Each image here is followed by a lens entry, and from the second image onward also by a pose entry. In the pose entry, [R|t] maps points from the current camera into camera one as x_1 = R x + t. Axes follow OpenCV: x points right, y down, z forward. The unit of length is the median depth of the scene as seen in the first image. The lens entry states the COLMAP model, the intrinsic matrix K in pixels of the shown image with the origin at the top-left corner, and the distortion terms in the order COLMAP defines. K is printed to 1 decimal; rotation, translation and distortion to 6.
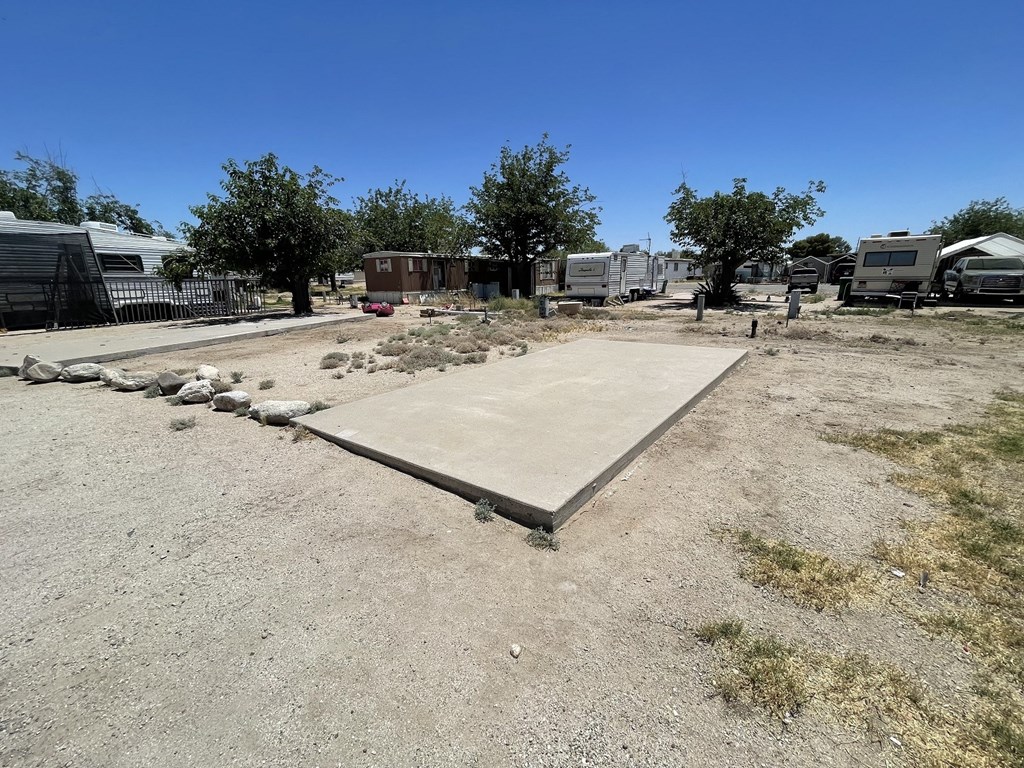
lens RADIAL K [[408.6, 0, 514.2], [0, 408.6, 384.4], [0, 0, 1]] dist [-0.002486, 0.000178]
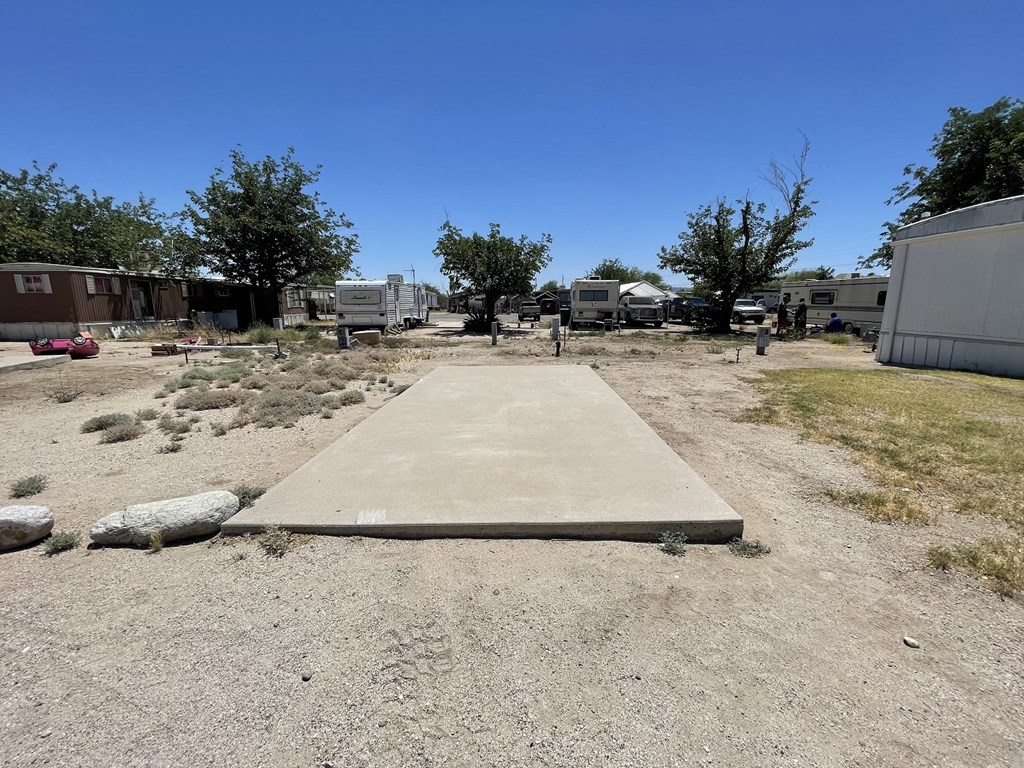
lens RADIAL K [[408.6, 0, 512.5], [0, 408.6, 382.9], [0, 0, 1]] dist [-0.002486, 0.000178]
pose [[0.813162, -0.093159, 0.574533, -0.122441], [0.135556, 0.990276, -0.031287, -0.009875], [-0.566032, 0.103323, 0.817883, 0.058894]]
